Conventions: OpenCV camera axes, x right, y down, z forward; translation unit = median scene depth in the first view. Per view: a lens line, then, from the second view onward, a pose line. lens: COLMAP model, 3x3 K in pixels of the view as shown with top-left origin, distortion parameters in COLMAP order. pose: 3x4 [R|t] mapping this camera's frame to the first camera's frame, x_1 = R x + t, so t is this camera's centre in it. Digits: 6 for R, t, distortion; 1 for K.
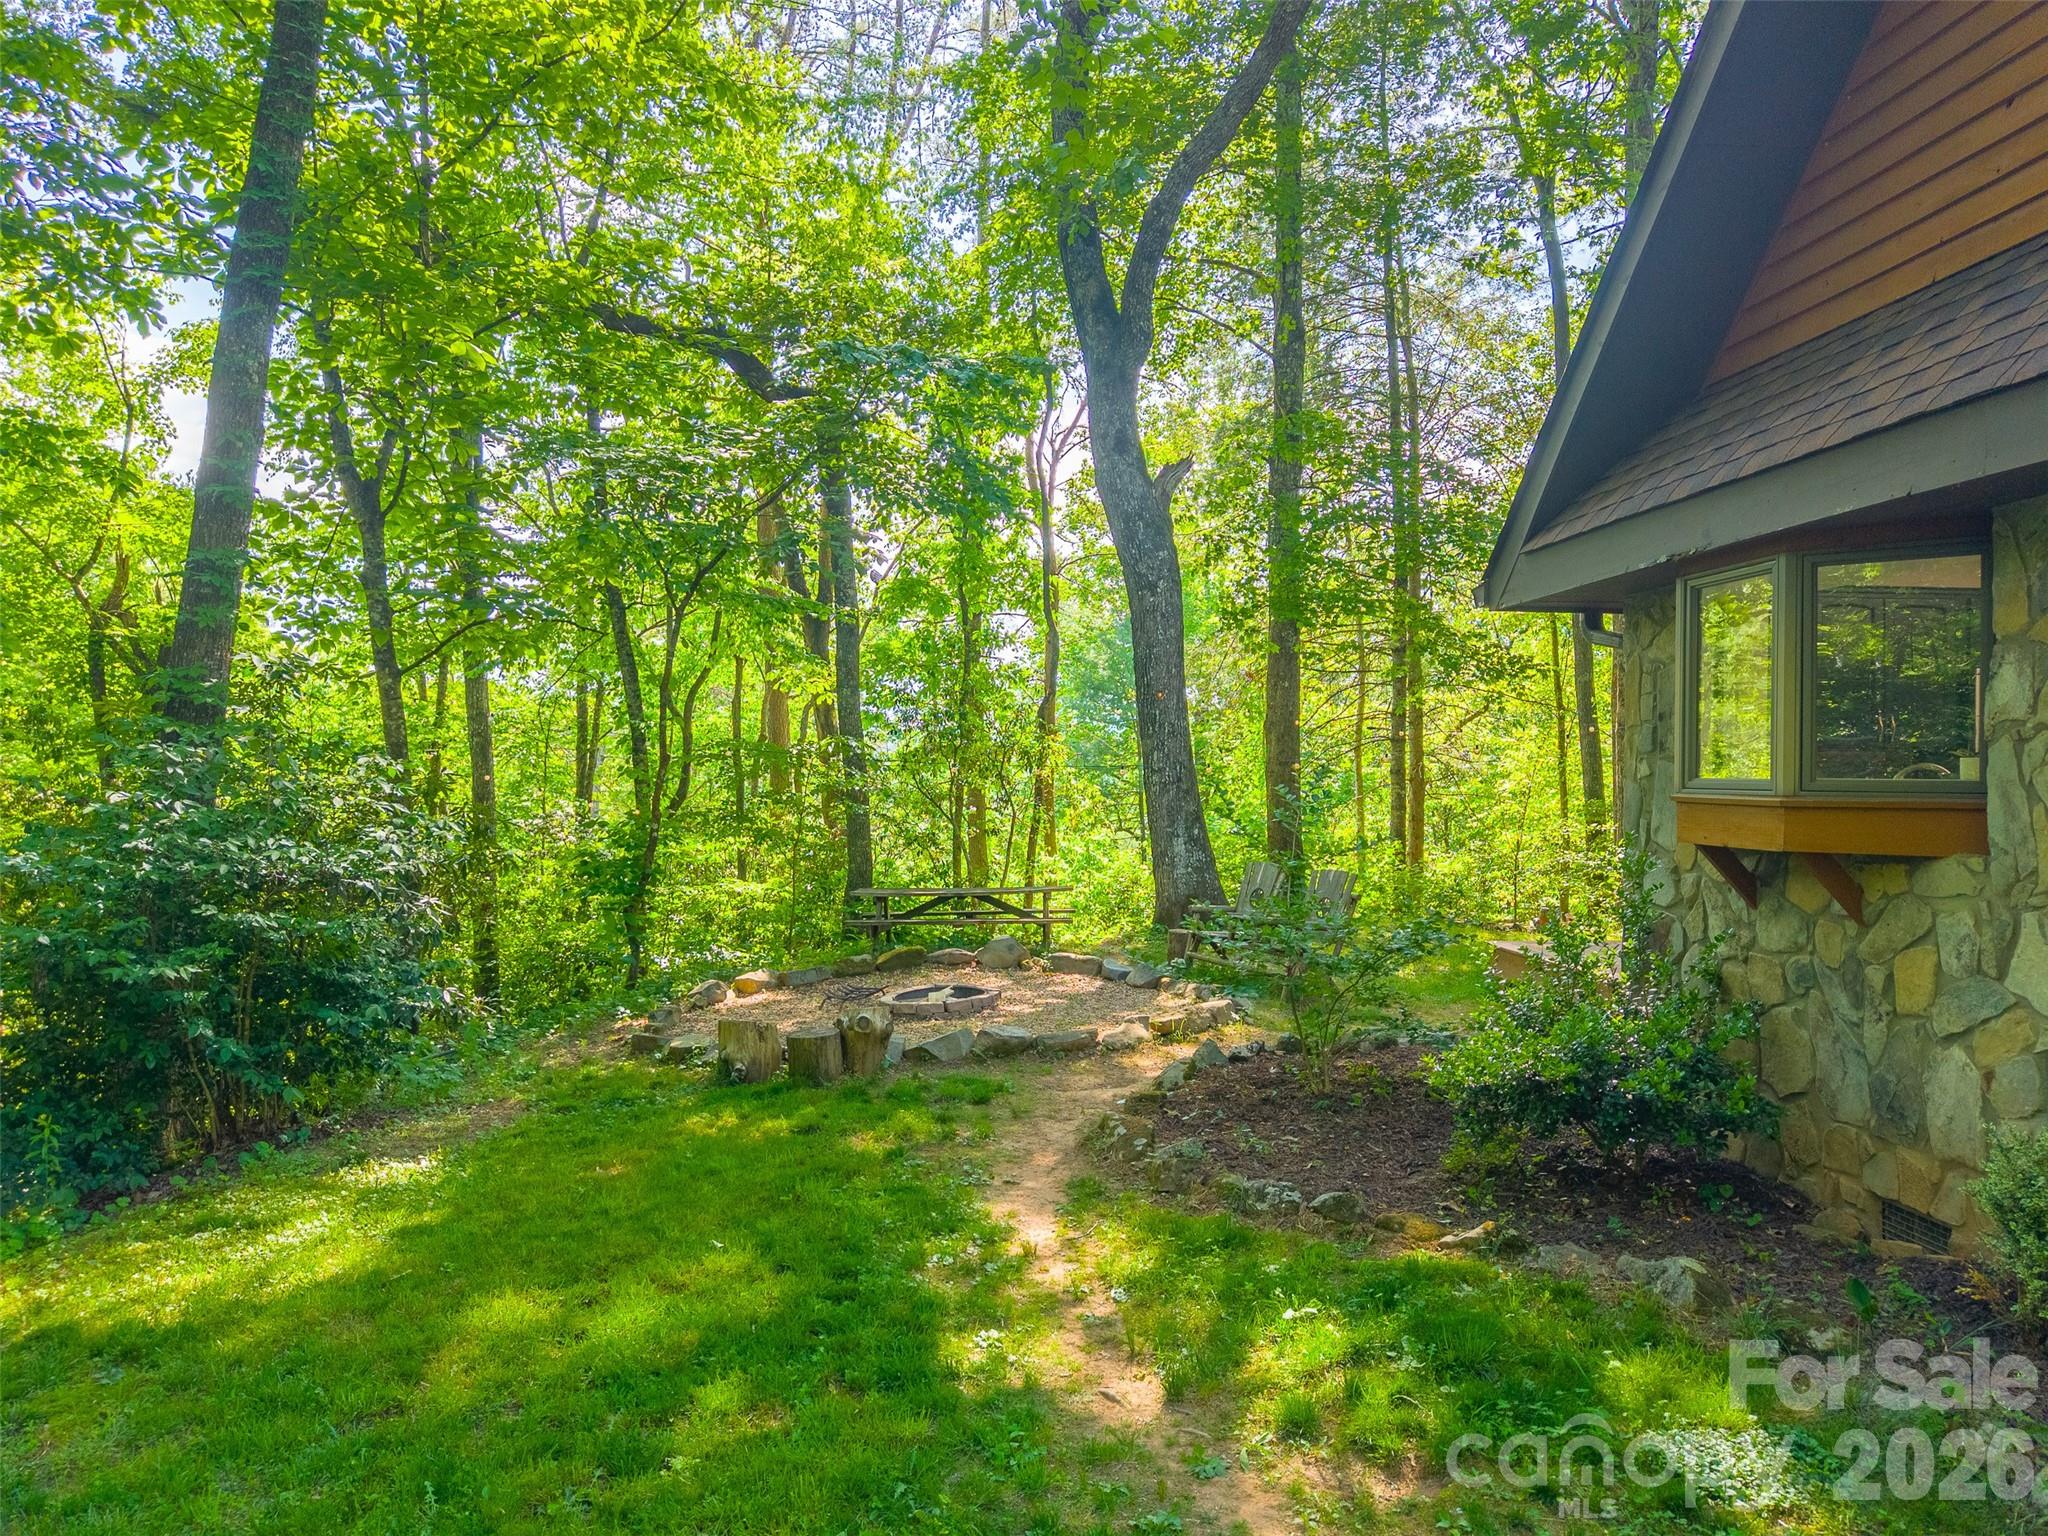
lens RADIAL K [[1402.3, 0, 1035.8], [0, 1402.3, 774.6], [0, 0, 1]] dist [0.033478, -0.010161]
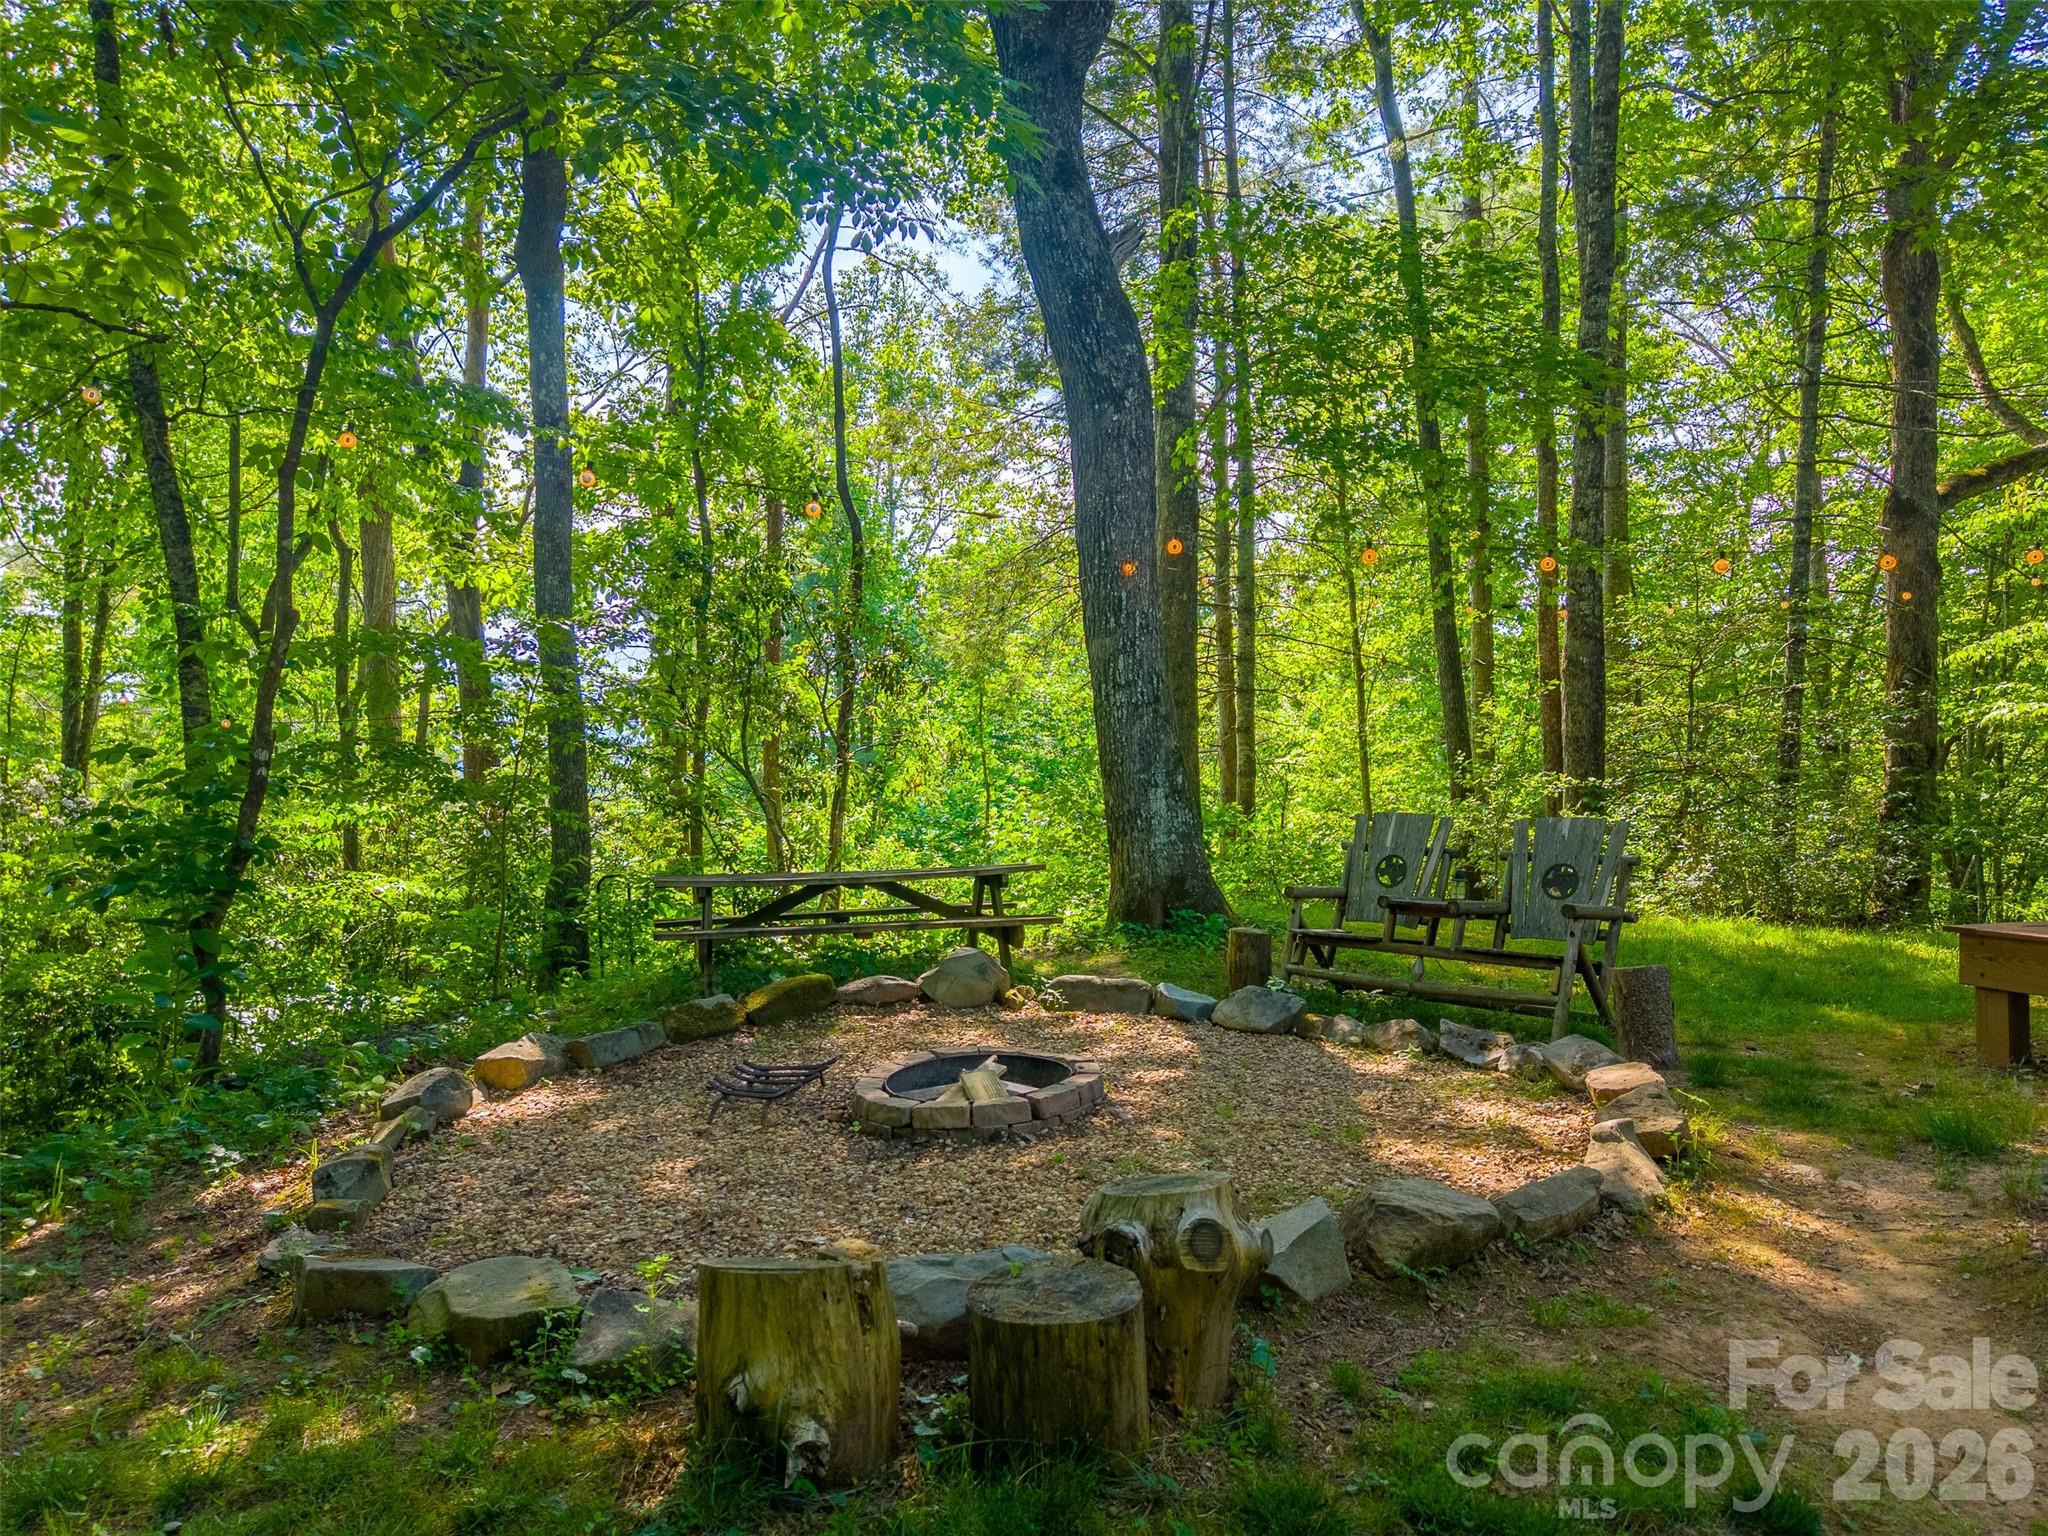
lens RADIAL K [[1402.3, 0, 1008.3], [0, 1402.3, 769.9], [0, 0, 1]] dist [0.033478, -0.010161]
pose [[0.961534, 0.000628, 0.274687, -0.123758], [0.001258, 0.999977, -0.006688, 0.036368], [-0.274684, 0.006776, 0.961511, 0.352907]]
